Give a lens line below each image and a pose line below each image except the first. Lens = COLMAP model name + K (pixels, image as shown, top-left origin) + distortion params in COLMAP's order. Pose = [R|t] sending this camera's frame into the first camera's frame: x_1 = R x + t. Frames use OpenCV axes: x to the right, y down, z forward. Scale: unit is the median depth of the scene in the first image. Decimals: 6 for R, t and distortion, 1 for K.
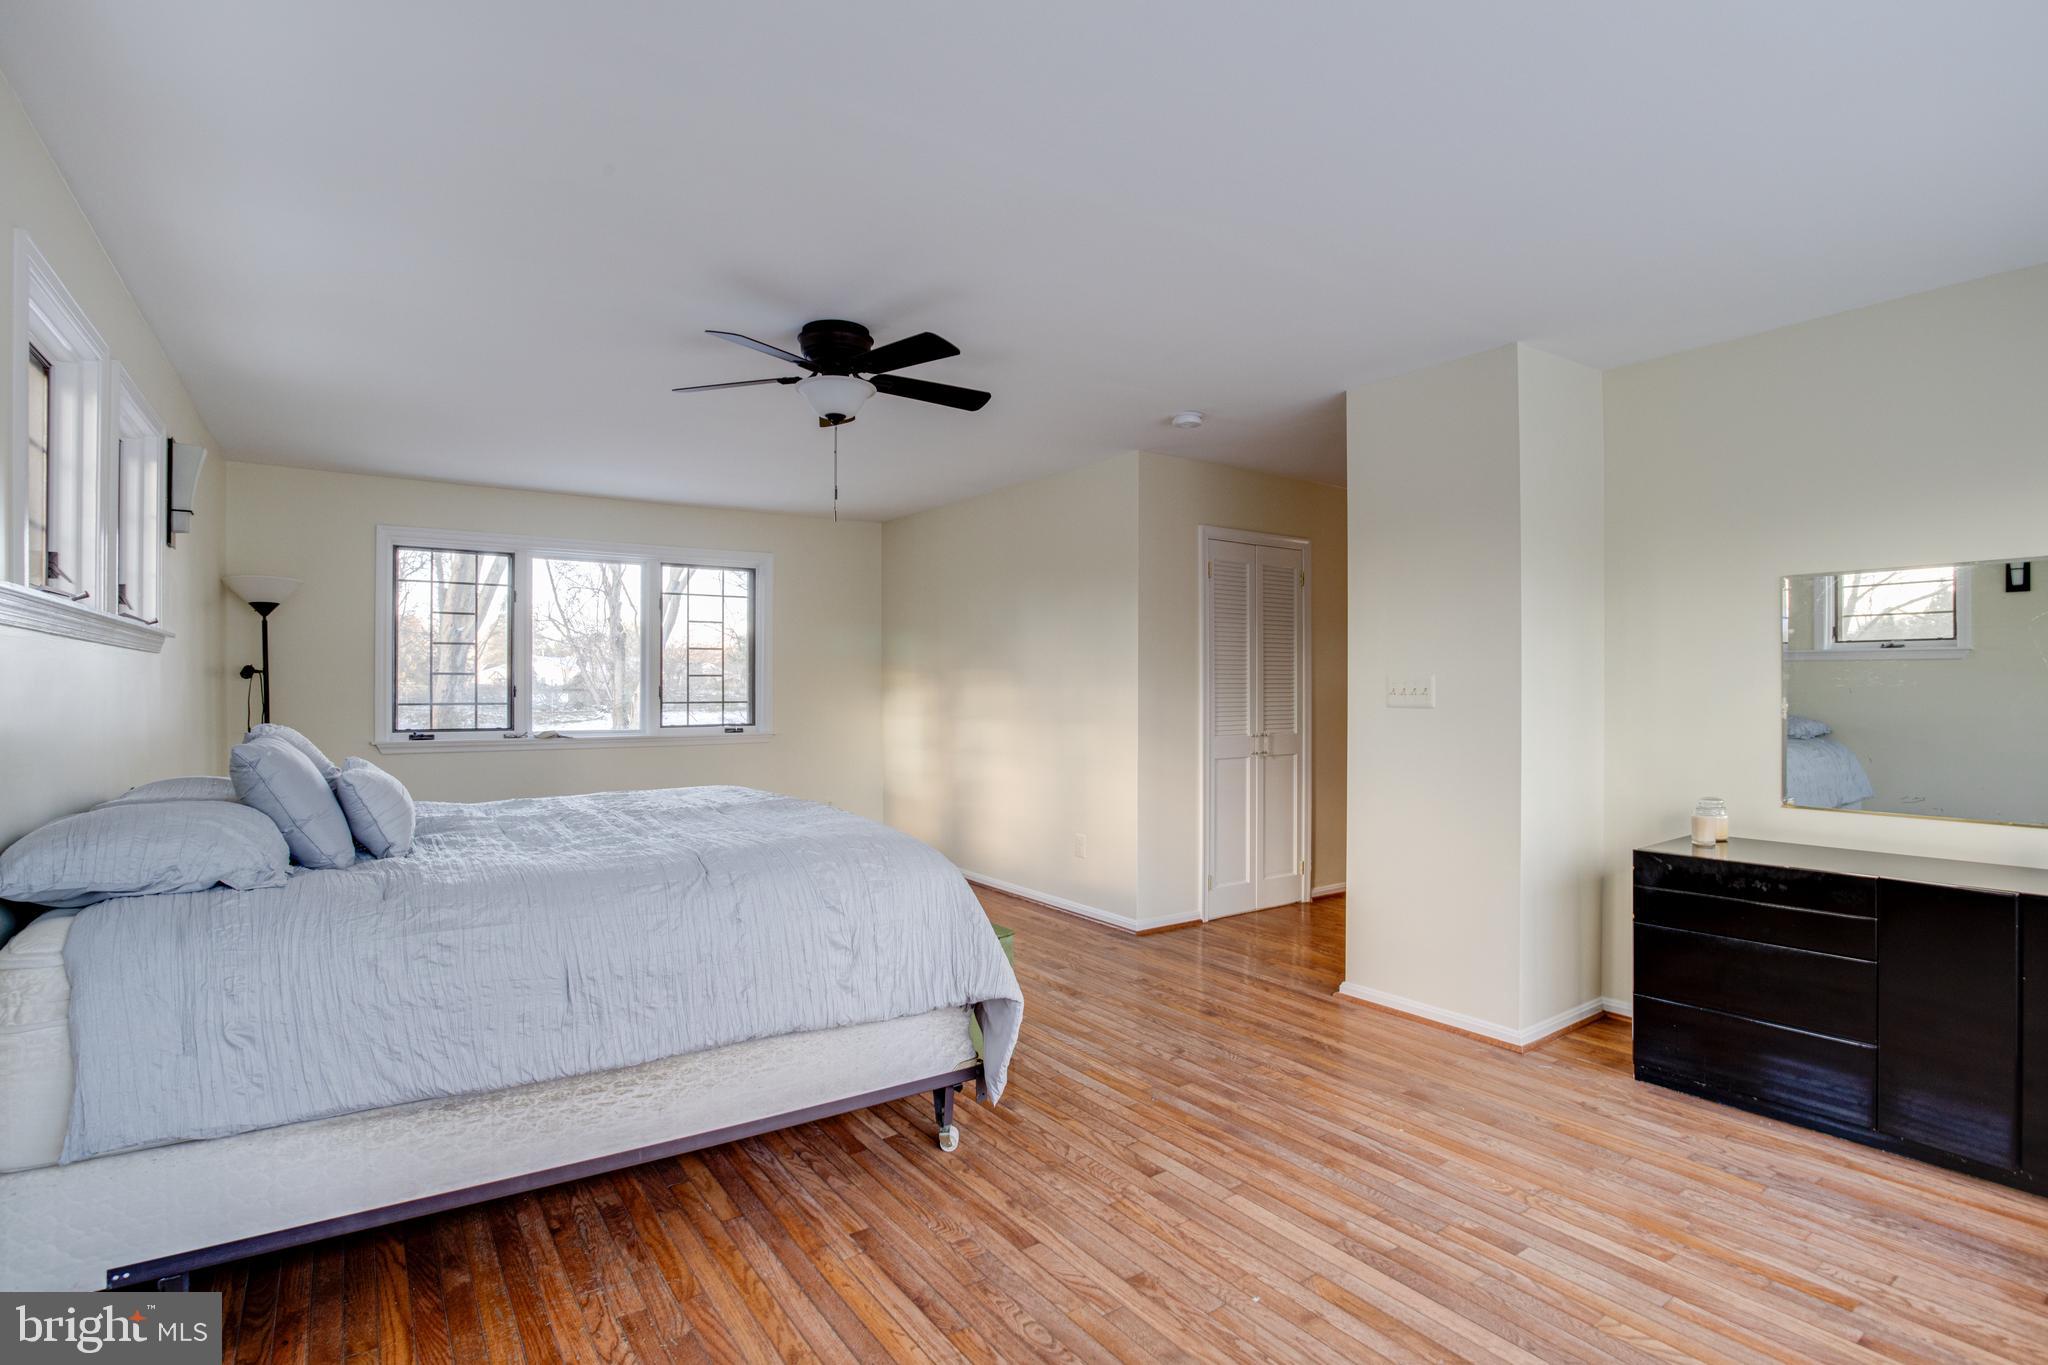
lens RADIAL K [[1012.5, 0, 1035.3], [0, 1012.5, 680.7], [0, 0, 1]] dist [-0.060890, 0.019121]
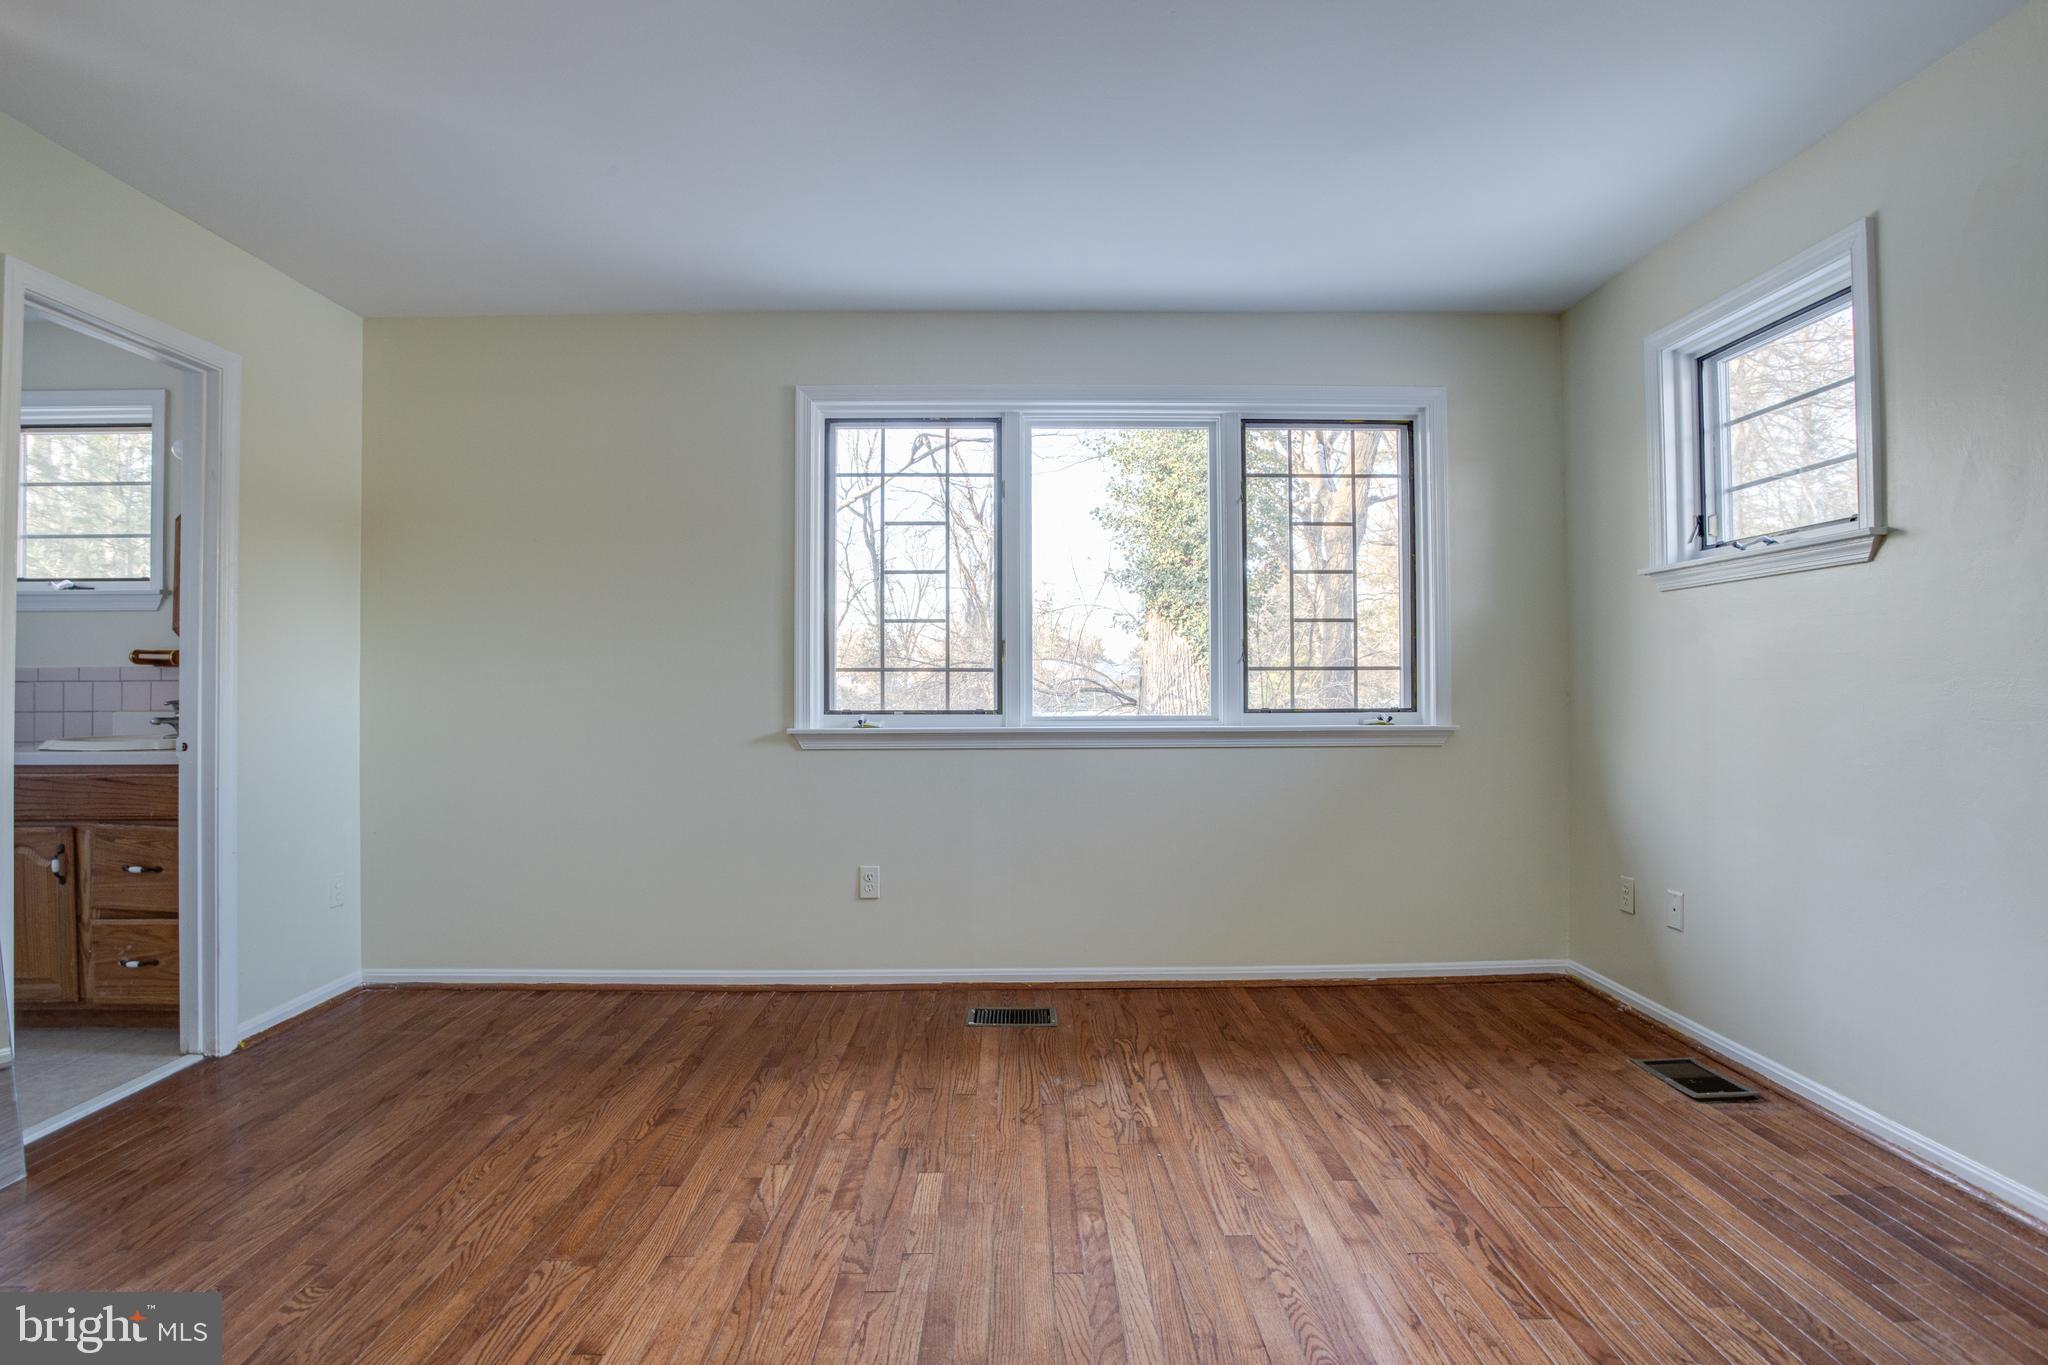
lens RADIAL K [[1002.4, 0, 1030.9], [0, 1002.4, 674.9], [0, 0, 1]] dist [-0.058786, 0.016384]
pose [[0.825648, -0.004198, -0.564170, -0.334729], [0.008593, 0.999950, 0.005136, 0.045468], [0.564120, -0.009089, 0.825643, 1.007401]]
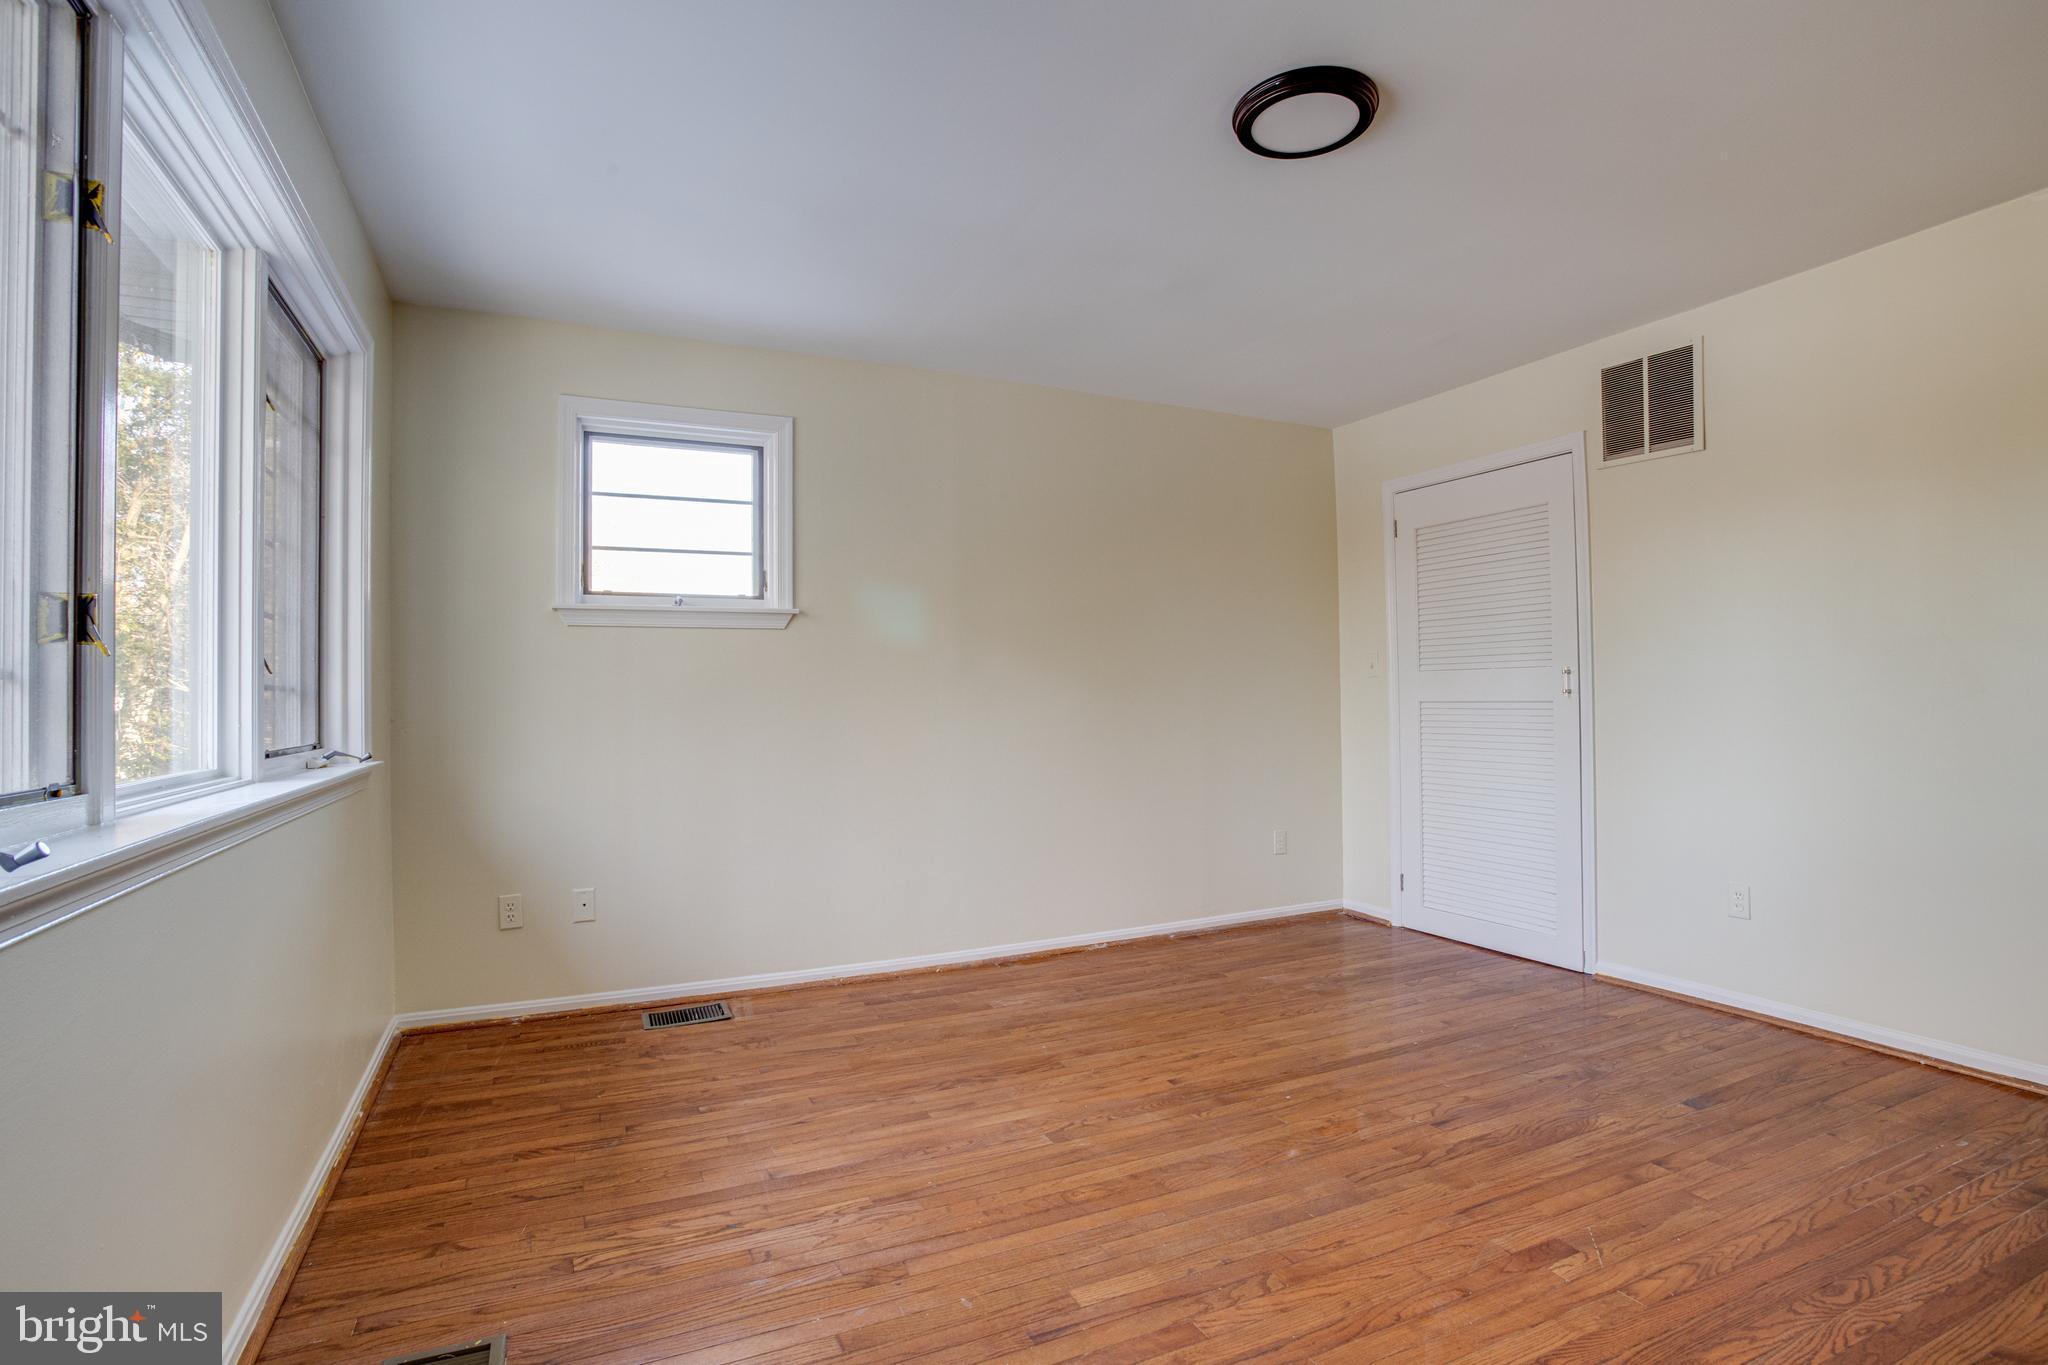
lens RADIAL K [[1002.4, 0, 1011.1], [0, 1002.4, 686.5], [0, 0, 1]] dist [-0.058786, 0.016384]
pose [[0.179100, 0.012860, 0.983747, -1.368096], [-0.001419, 0.999917, -0.012813, 0.052984], [-0.983830, 0.000899, 0.179104, 1.479095]]
